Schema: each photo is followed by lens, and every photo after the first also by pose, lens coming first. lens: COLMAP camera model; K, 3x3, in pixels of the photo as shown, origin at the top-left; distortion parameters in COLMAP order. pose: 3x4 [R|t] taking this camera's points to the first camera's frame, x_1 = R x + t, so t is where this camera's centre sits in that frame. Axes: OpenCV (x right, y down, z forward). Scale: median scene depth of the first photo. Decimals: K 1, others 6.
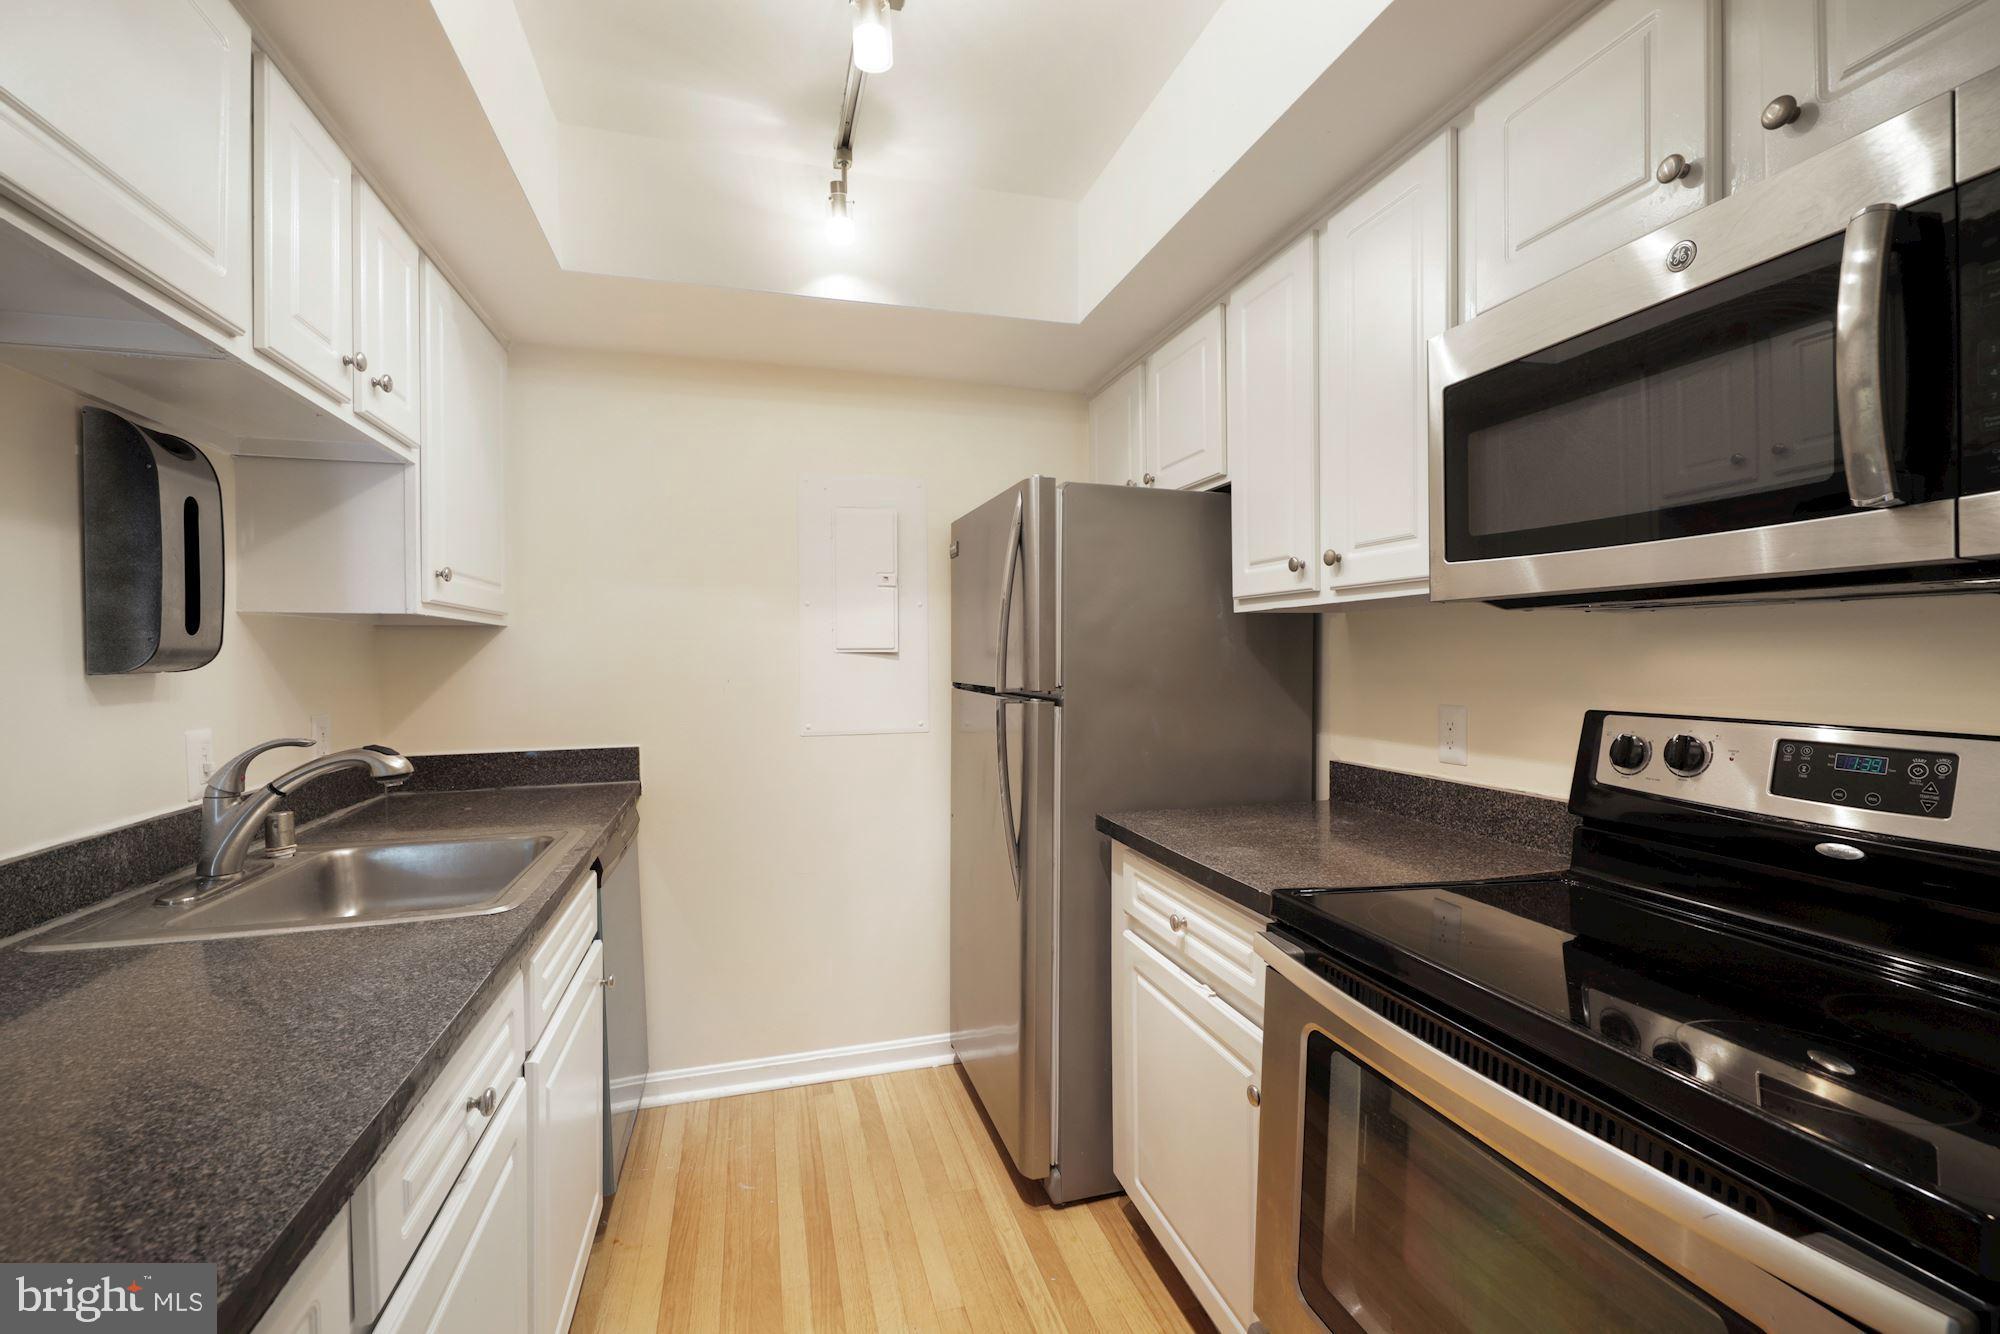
lens RADIAL K [[850.8, 0, 1003.6], [0, 850.8, 662.2], [0, 0, 1]] dist [0.002964, -0.003929]
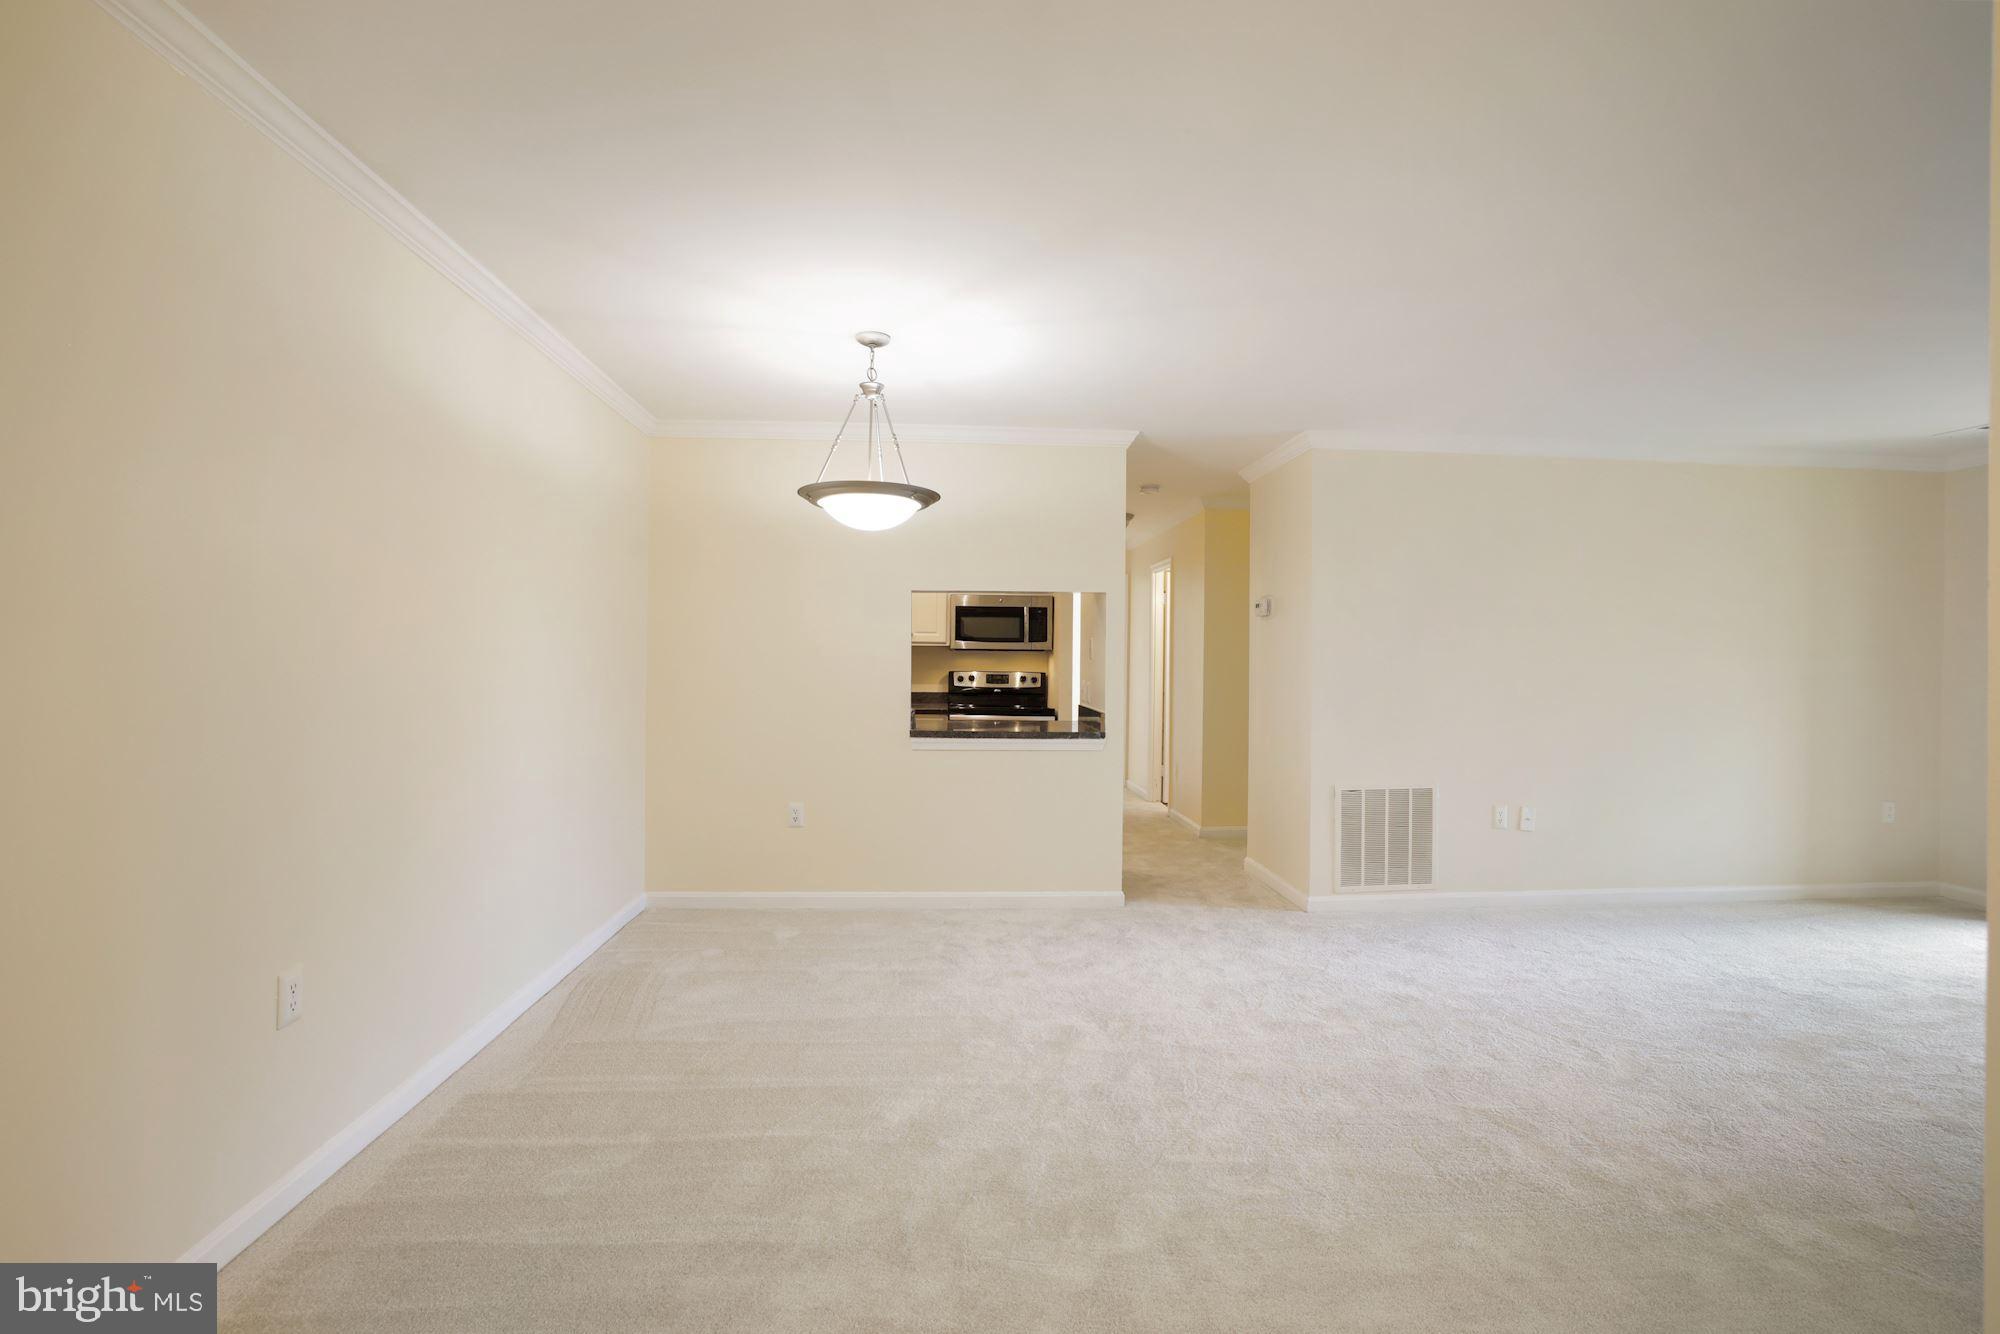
lens RADIAL K [[888.9, 0, 995.7], [0, 888.9, 663.2], [0, 0, 1]] dist [-0.050374, 0.019246]
pose [[0.213028, 0.005737, 0.977029, -4.105167], [-0.003826, 0.999980, -0.005038, 0.035213], [-0.977039, -0.002665, 0.213045, -0.314289]]
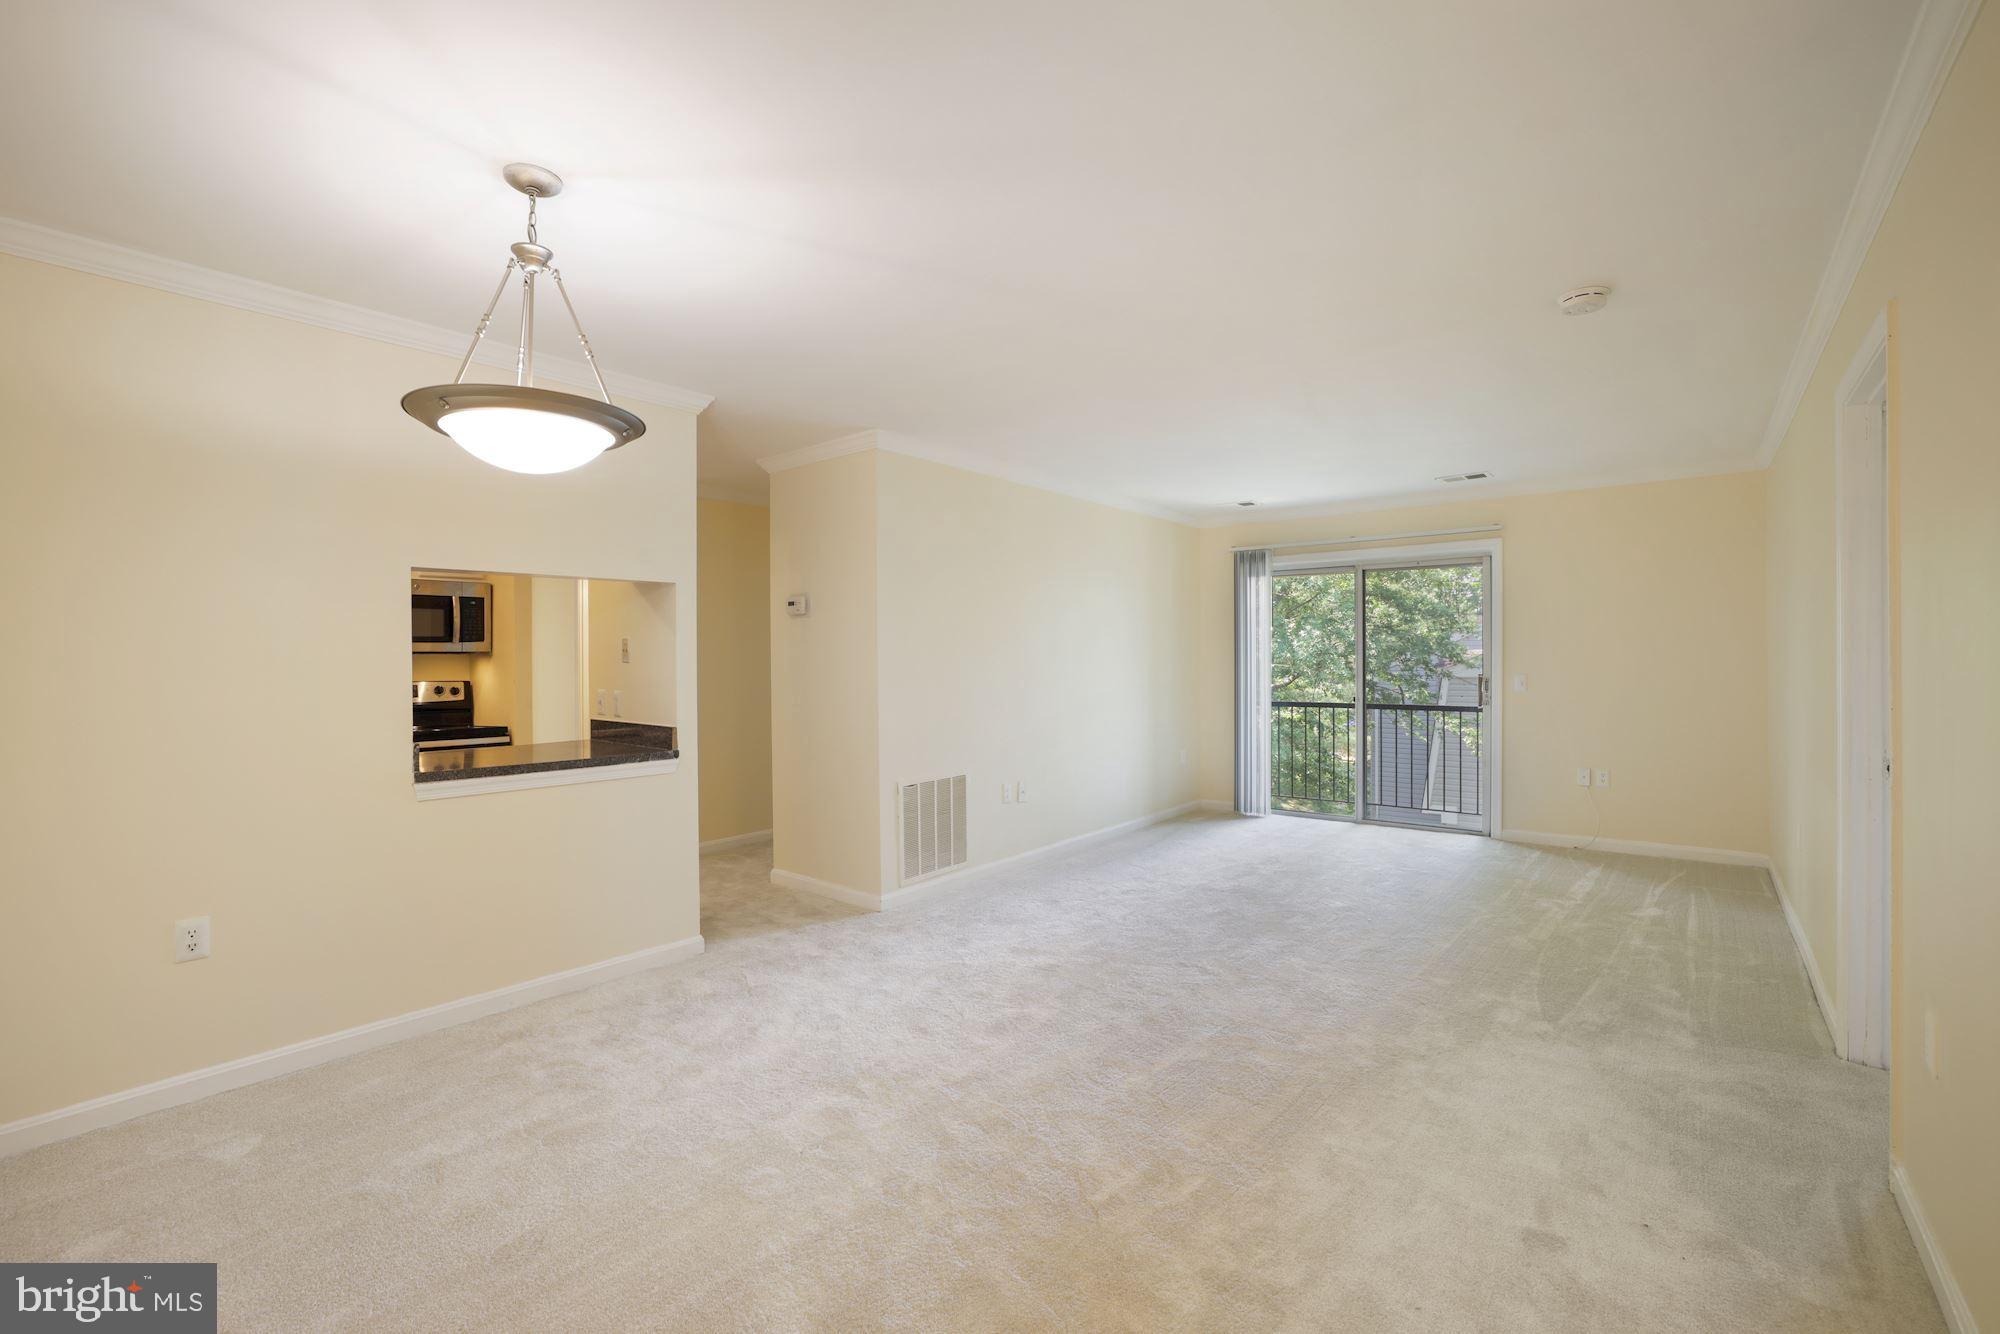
lens RADIAL K [[863.4, 0, 1005.3], [0, 863.4, 663.4], [0, 0, 1]] dist [-0.049588, 0.019279]
pose [[-0.572894, 0.006511, 0.819603, -3.552334], [0.017484, 0.999838, 0.004278, 0.010050], [-0.819443, 0.016781, -0.572915, 0.683620]]
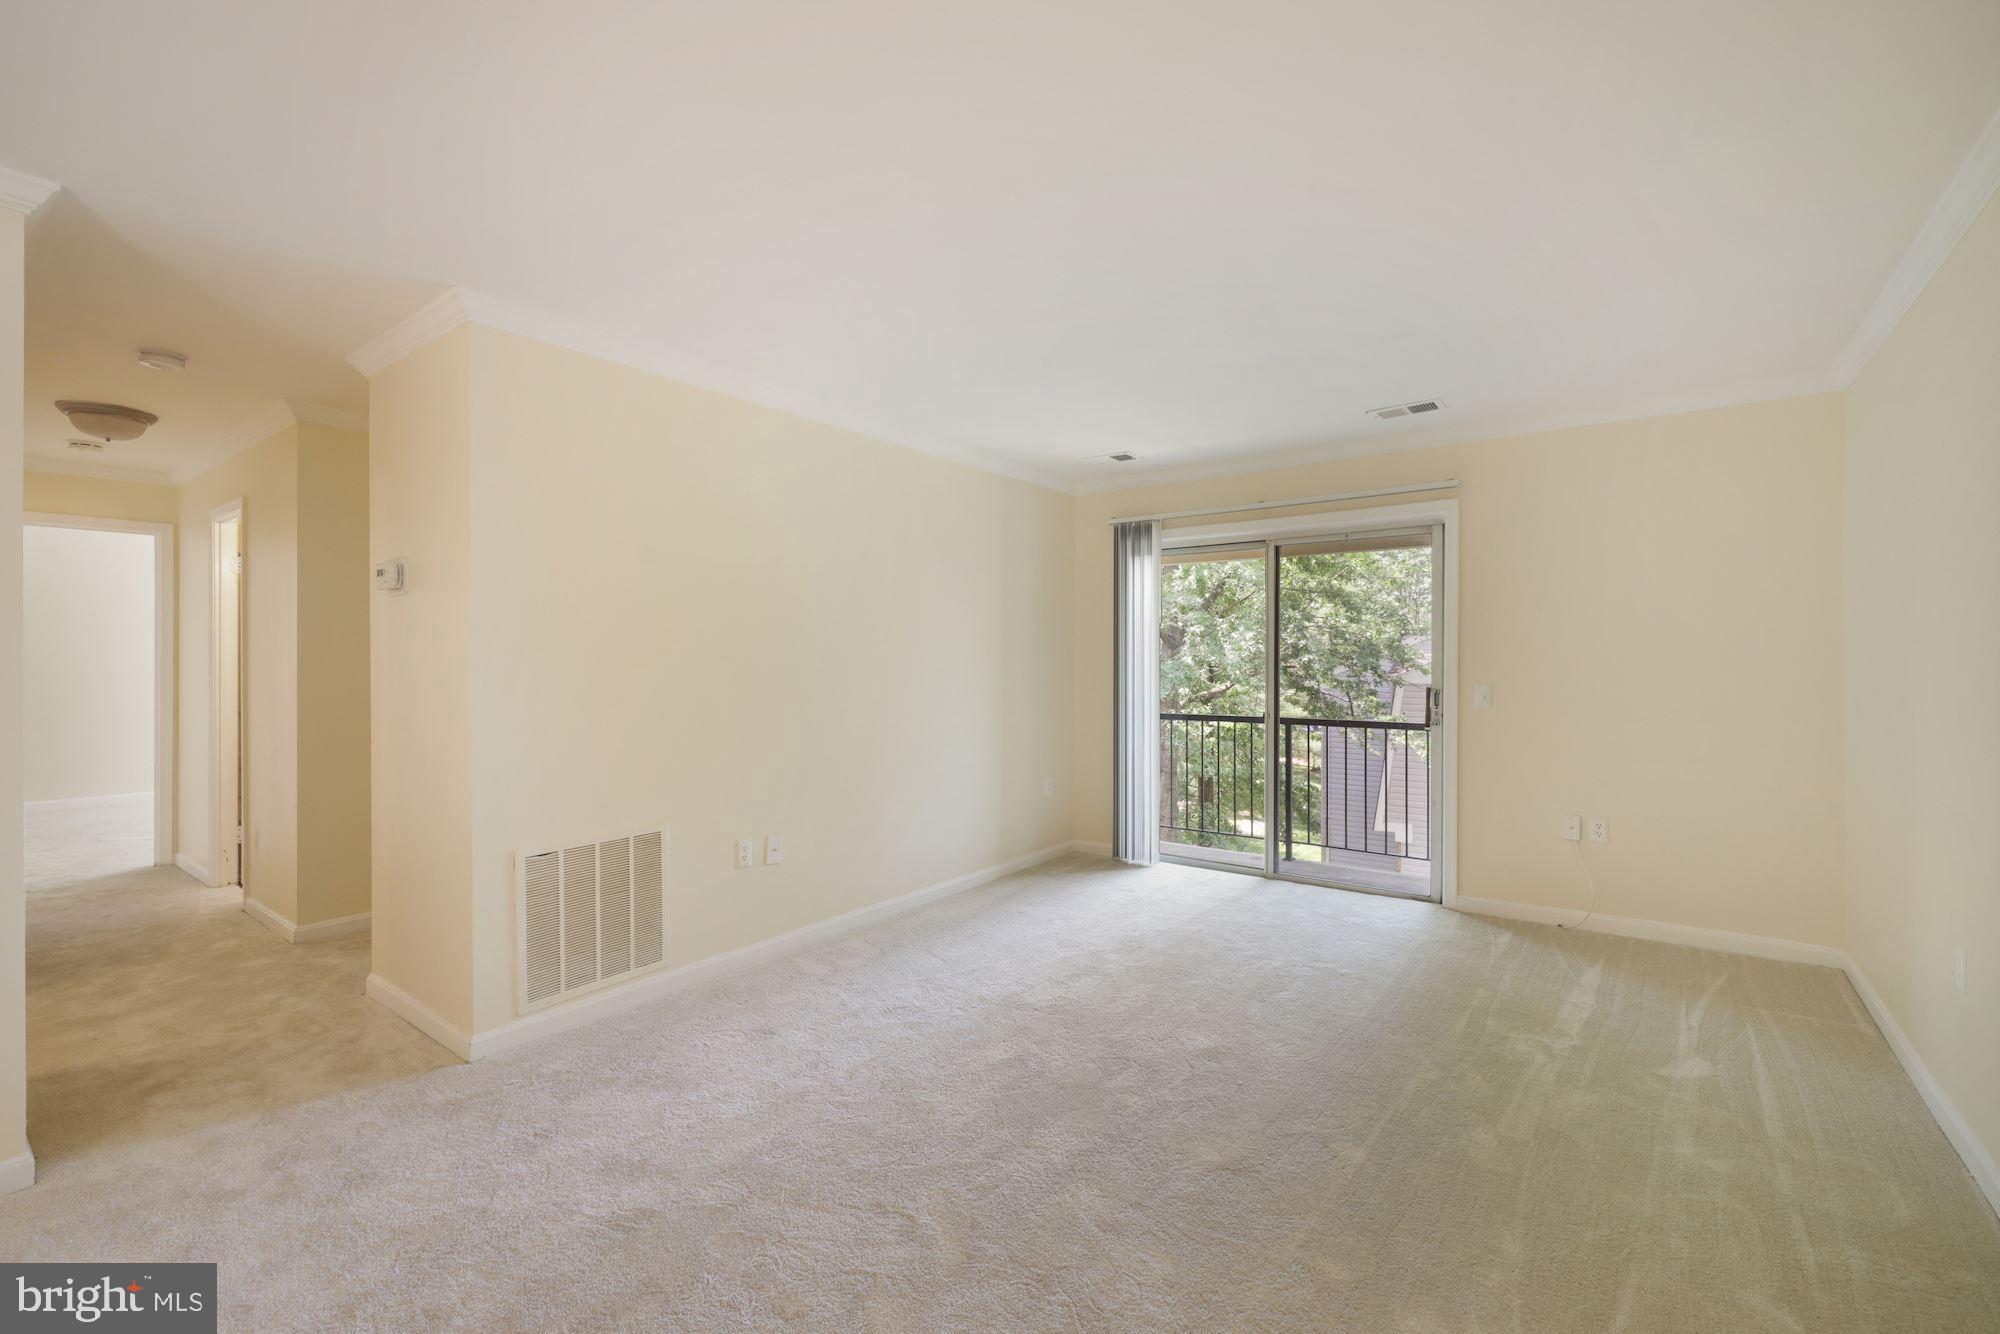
lens RADIAL K [[850.8, 0, 1003.6], [0, 850.8, 662.2], [0, 0, 1]] dist [0.002964, -0.003929]
pose [[-0.600242, 0.006839, 0.799789, -2.996873], [0.011770, 0.999931, 0.000283, 0.024002], [-0.799732, 0.009583, -0.600281, -0.562410]]
